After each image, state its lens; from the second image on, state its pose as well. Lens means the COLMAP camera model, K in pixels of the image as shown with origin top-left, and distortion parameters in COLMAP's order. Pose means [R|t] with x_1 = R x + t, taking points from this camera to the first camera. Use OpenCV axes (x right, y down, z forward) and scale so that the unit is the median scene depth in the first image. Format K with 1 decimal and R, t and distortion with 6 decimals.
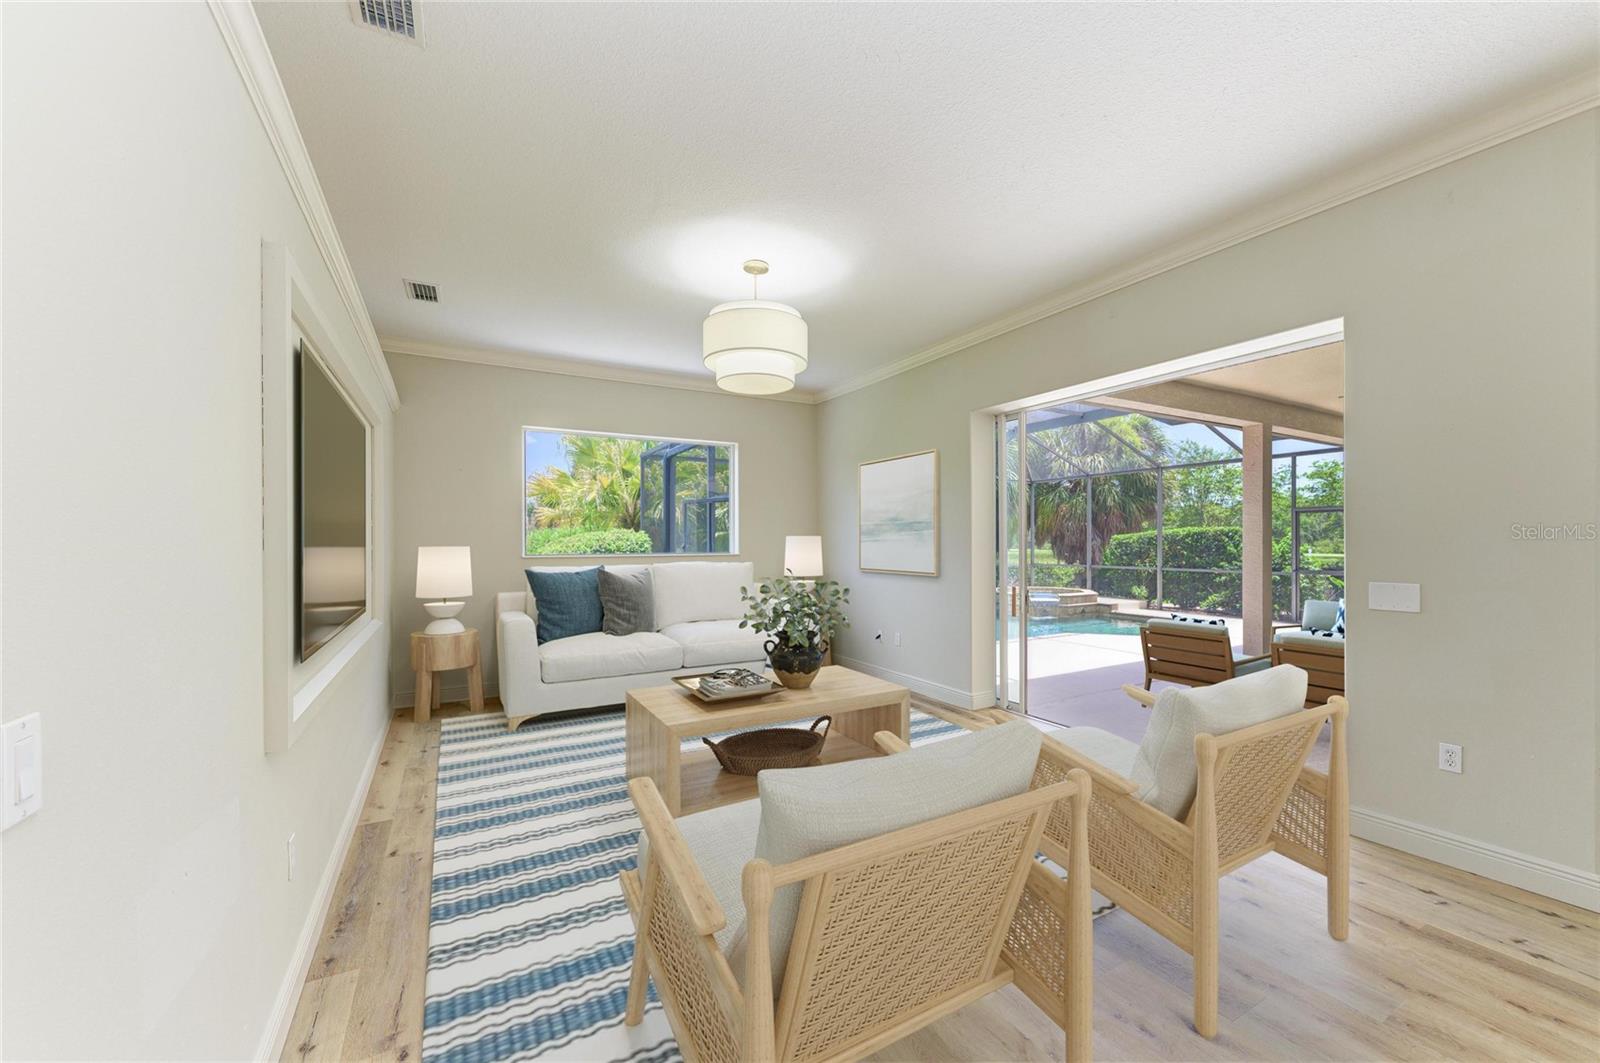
lens RADIAL K [[608.7, 0, 807.9], [0, 608.7, 543.4], [0, 0, 1]] dist [0.006359, -0.000251]
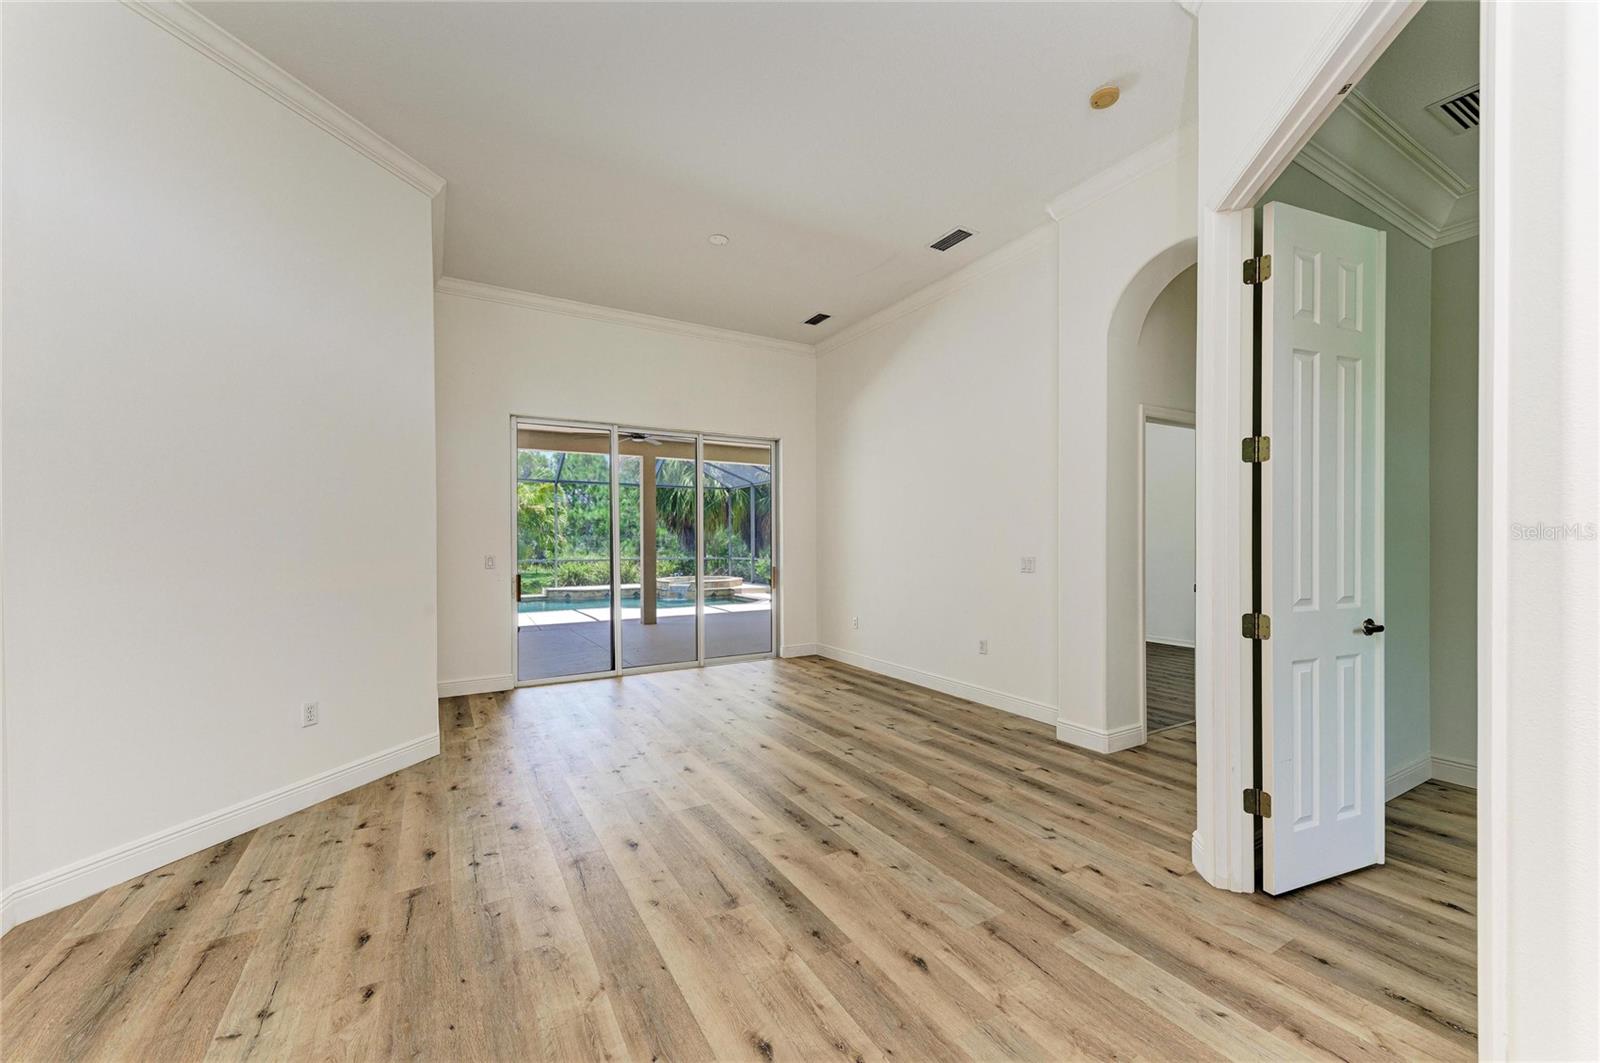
lens RADIAL K [[622.6, 0, 808.1], [0, 622.6, 542.8], [0, 0, 1]] dist [-0.000699, -0.000084]
pose [[0.999804, 0.000806, 0.019800, 0.594659], [-0.000815, 1.000000, 0.000422, 0.005175], [-0.019799, -0.000438, 0.999804, -0.257663]]
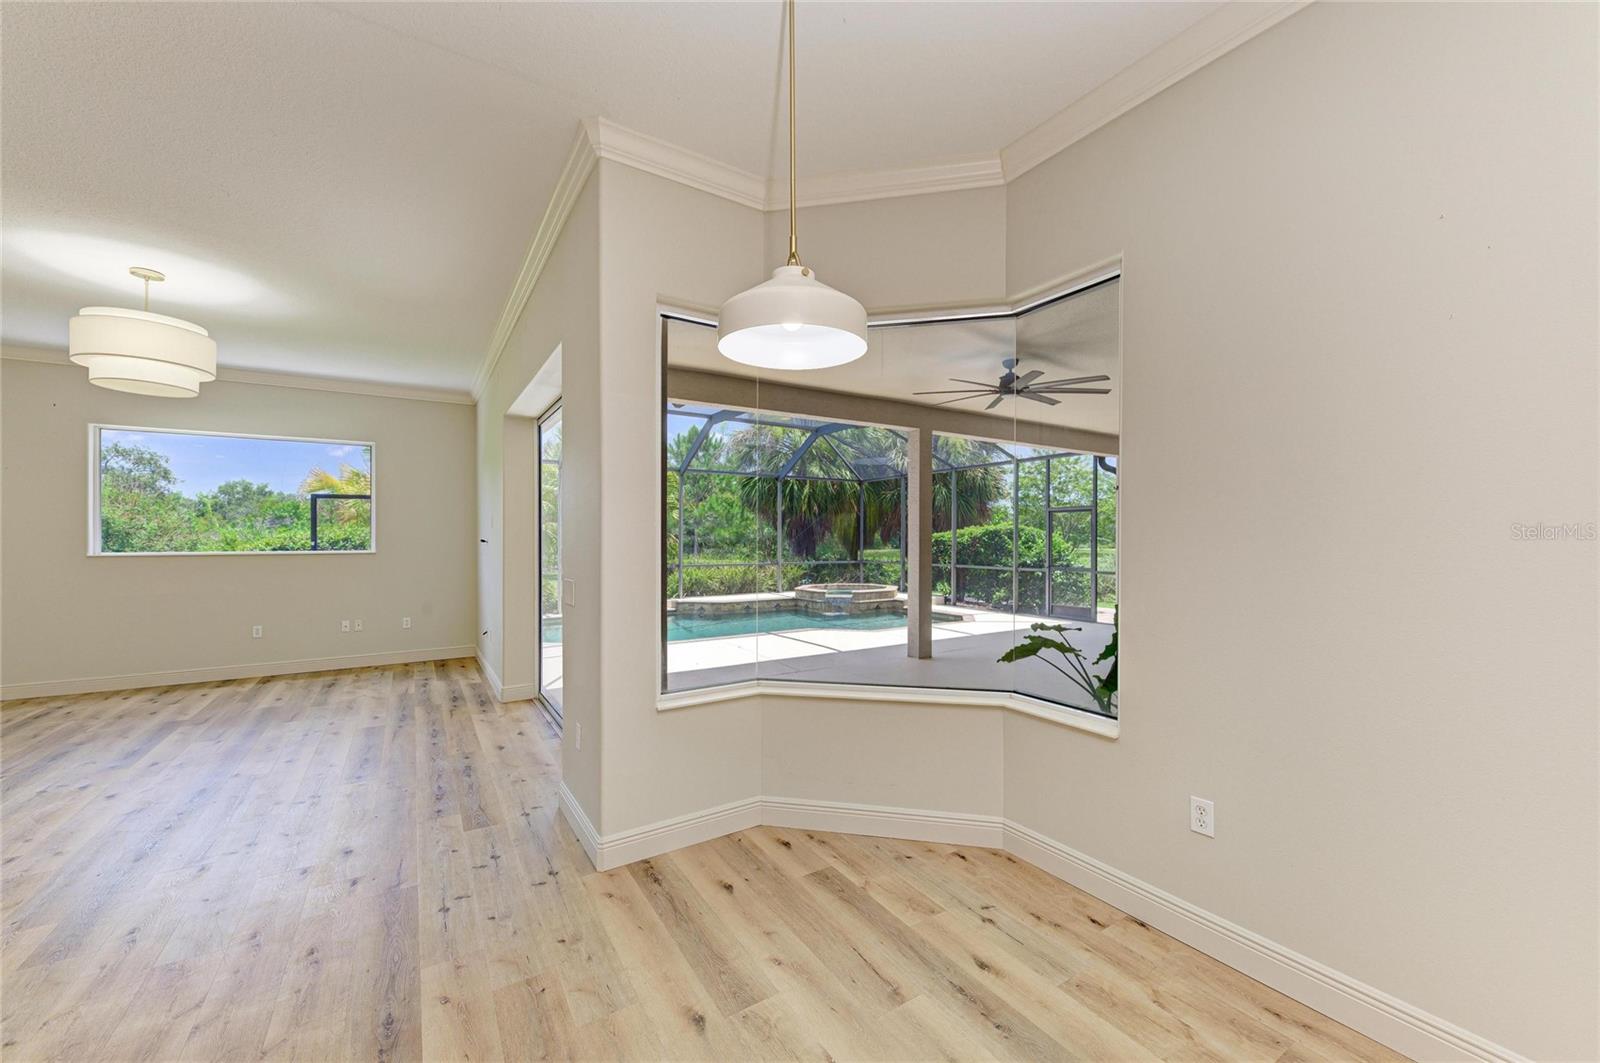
lens RADIAL K [[608.7, 0, 807.9], [0, 608.7, 543.4], [0, 0, 1]] dist [0.006359, -0.000251]
pose [[0.998552, -0.000605, 0.053795, 0.268546], [0.000330, 0.999987, 0.005119, -0.001833], [-0.053798, -0.005094, 0.998539, -0.024542]]
